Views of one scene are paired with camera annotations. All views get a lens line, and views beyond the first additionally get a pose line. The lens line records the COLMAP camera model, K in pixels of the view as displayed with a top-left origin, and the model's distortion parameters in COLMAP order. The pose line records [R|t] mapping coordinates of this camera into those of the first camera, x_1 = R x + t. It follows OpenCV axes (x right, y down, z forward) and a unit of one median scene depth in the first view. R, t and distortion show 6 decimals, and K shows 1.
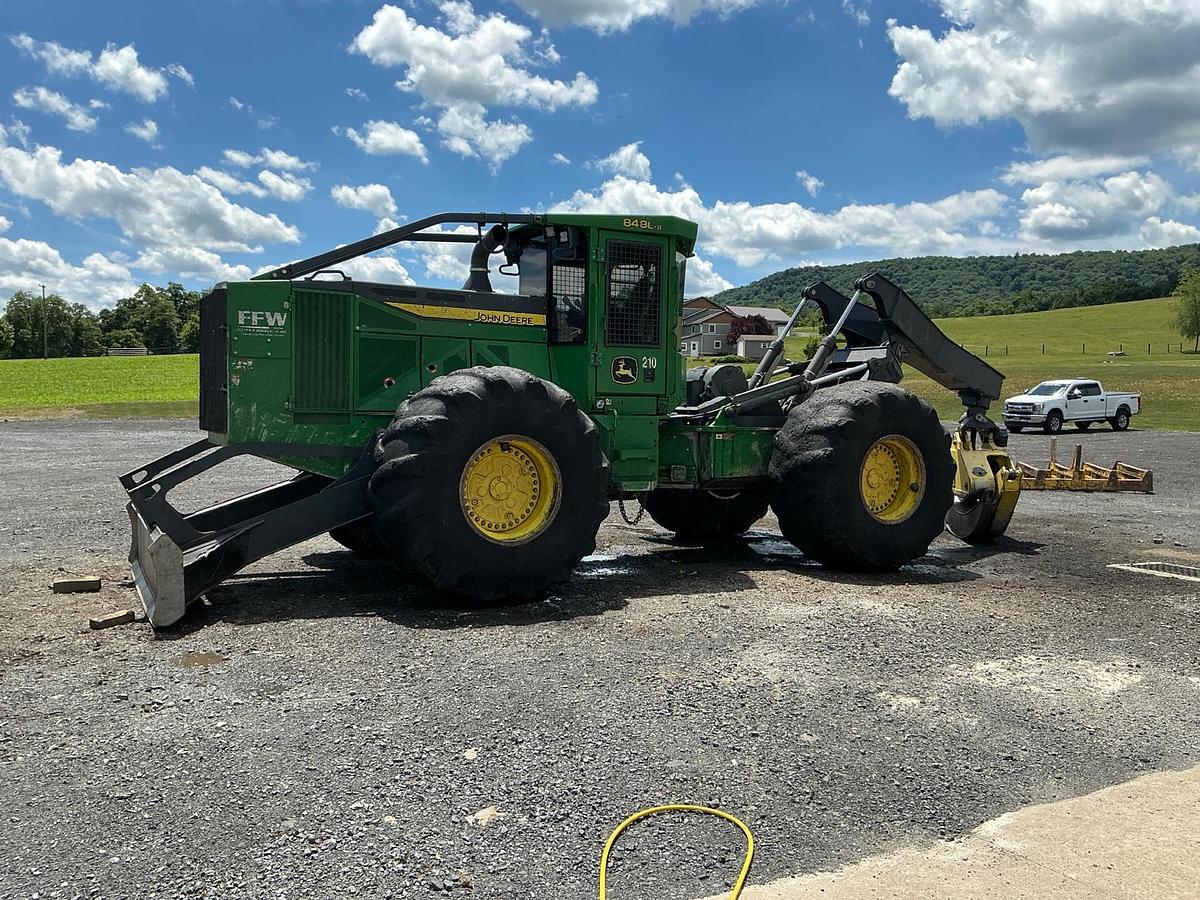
lens RADIAL K [[998.4, 0, 605.6], [0, 998.4, 451.8], [0, 0, 1]] dist [0.087066, -0.153354]
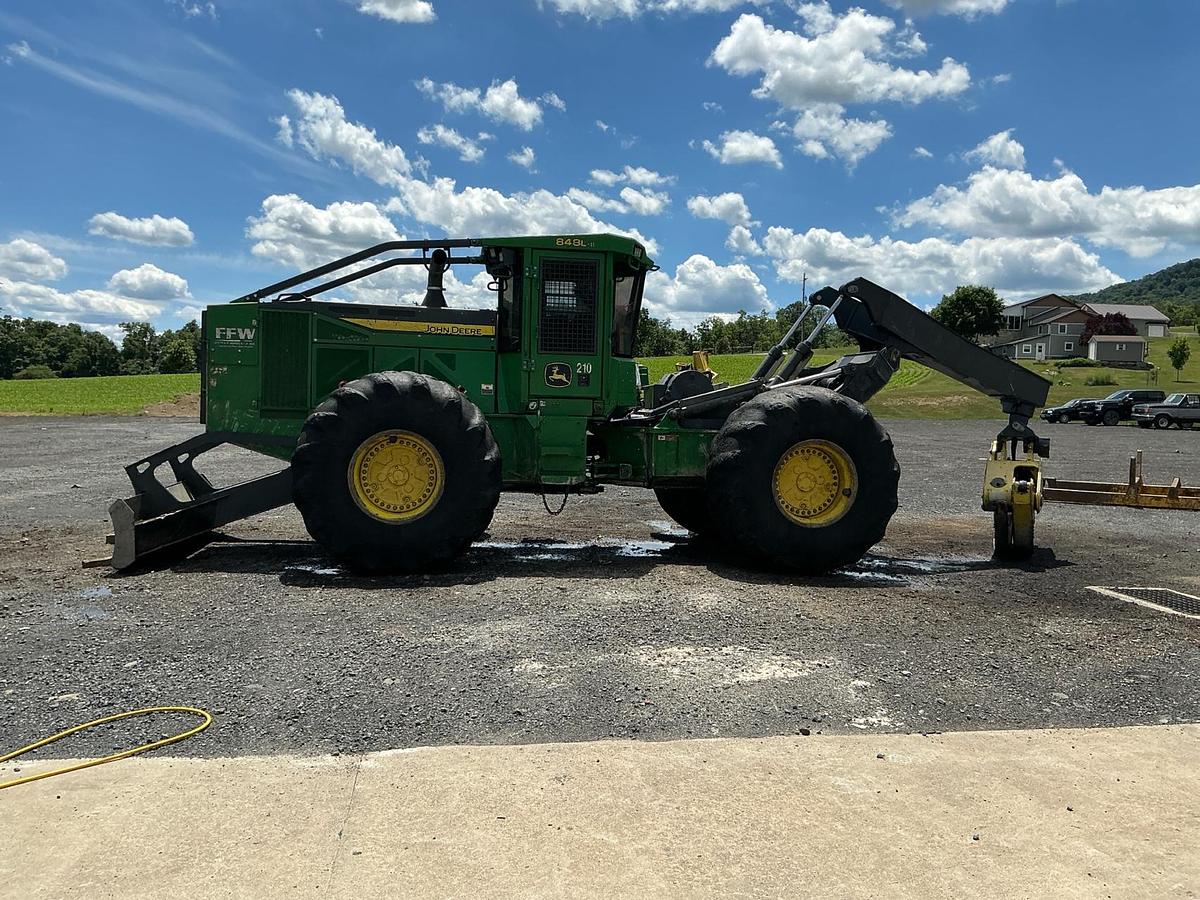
lens RADIAL K [[998.4, 0, 604.3], [0, 998.4, 460.7], [0, 0, 1]] dist [0.087066, -0.153354]
pose [[0.940606, 0.029529, -0.338213, 0.433090], [-0.028351, 0.999563, 0.008423, 0.001931], [0.338314, 0.001666, 0.941032, -0.020906]]
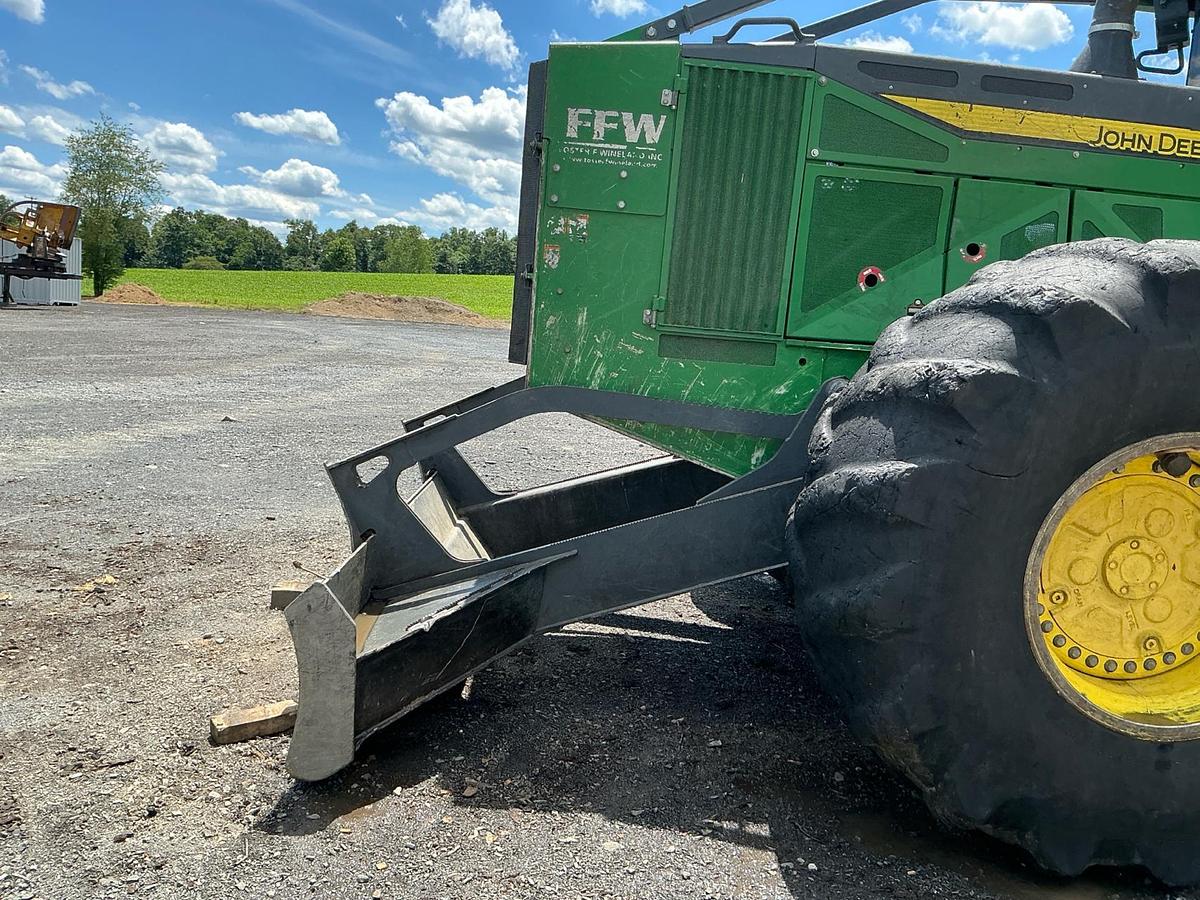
lens RADIAL K [[998.4, 0, 593.0], [0, 998.4, 453.5], [0, 0, 1]] dist [0.087066, -0.153354]
pose [[0.877967, 0.121358, -0.463083, -0.094573], [-0.088749, 0.991827, 0.091663, -0.019067], [0.470422, -0.039379, 0.881562, 0.478535]]
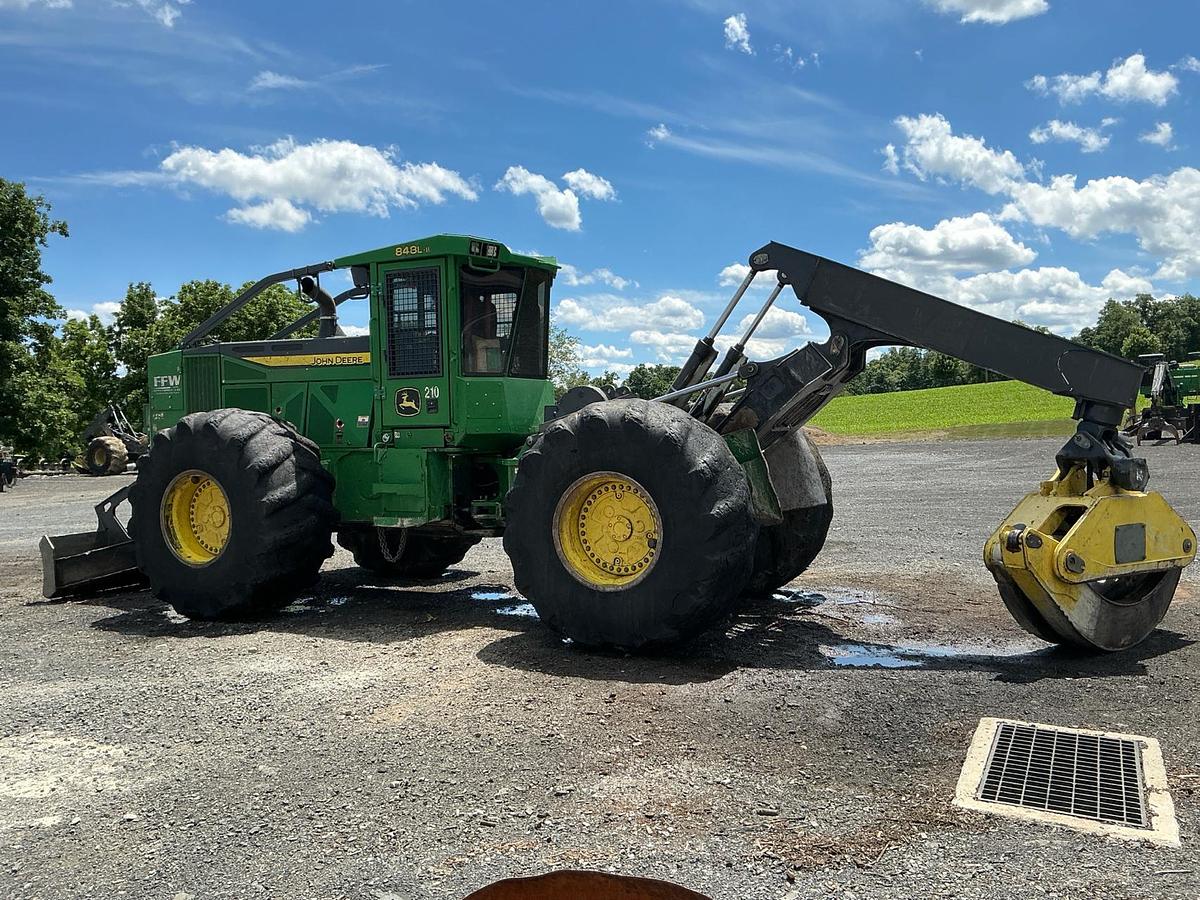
lens RADIAL K [[998.4, 0, 605.5], [0, 998.4, 464.9], [0, 0, 1]] dist [0.087066, -0.153354]
pose [[0.587744, 0.005417, -0.809029, 0.900752], [-0.008555, 0.999963, 0.000481, -0.022322], [0.809002, 0.006639, 0.587769, 0.569893]]
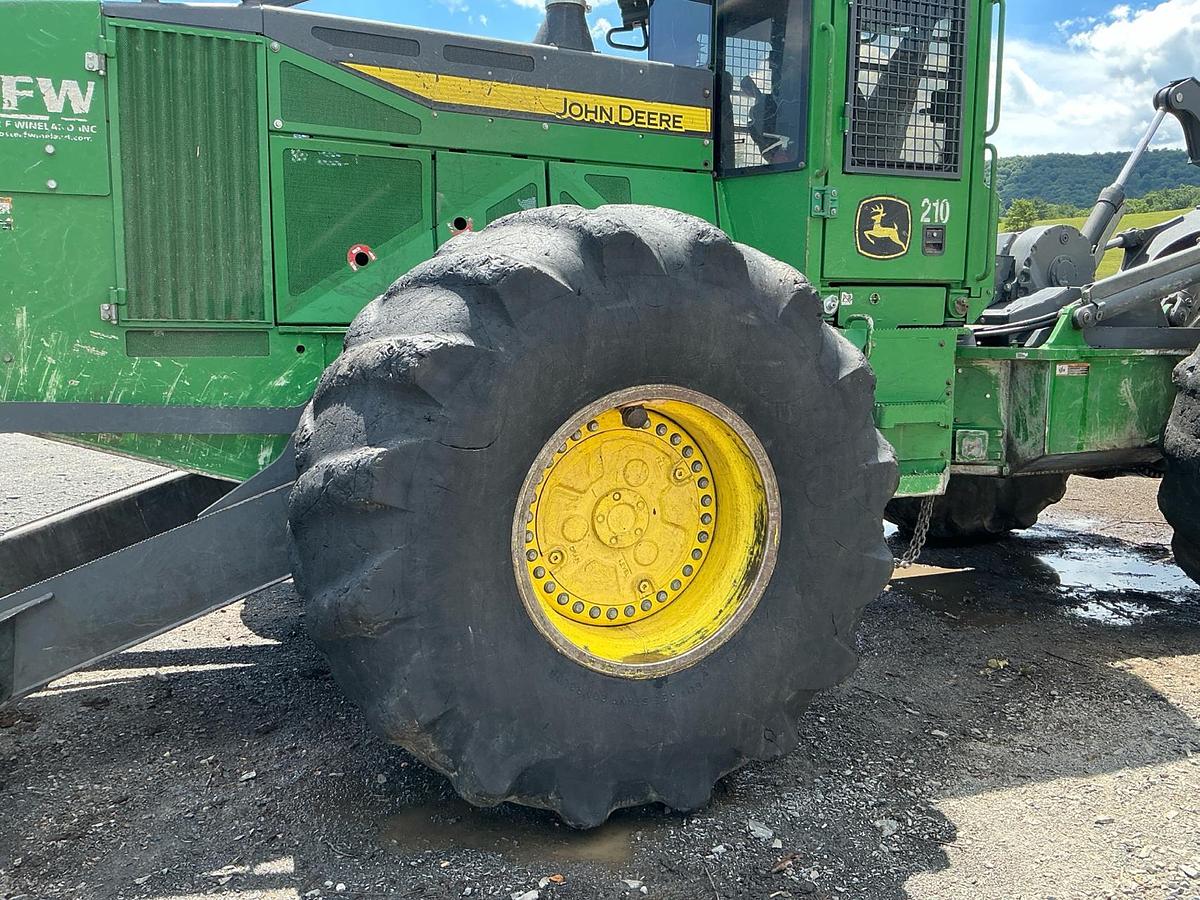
lens RADIAL K [[998.4, 0, 598.4], [0, 998.4, 455.6], [0, 0, 1]] dist [0.087066, -0.153354]
pose [[0.994646, 0.004300, -0.103248, -0.061212], [0.005031, 0.995934, 0.089941, -0.019891], [0.103215, -0.089979, 0.990581, 0.509843]]
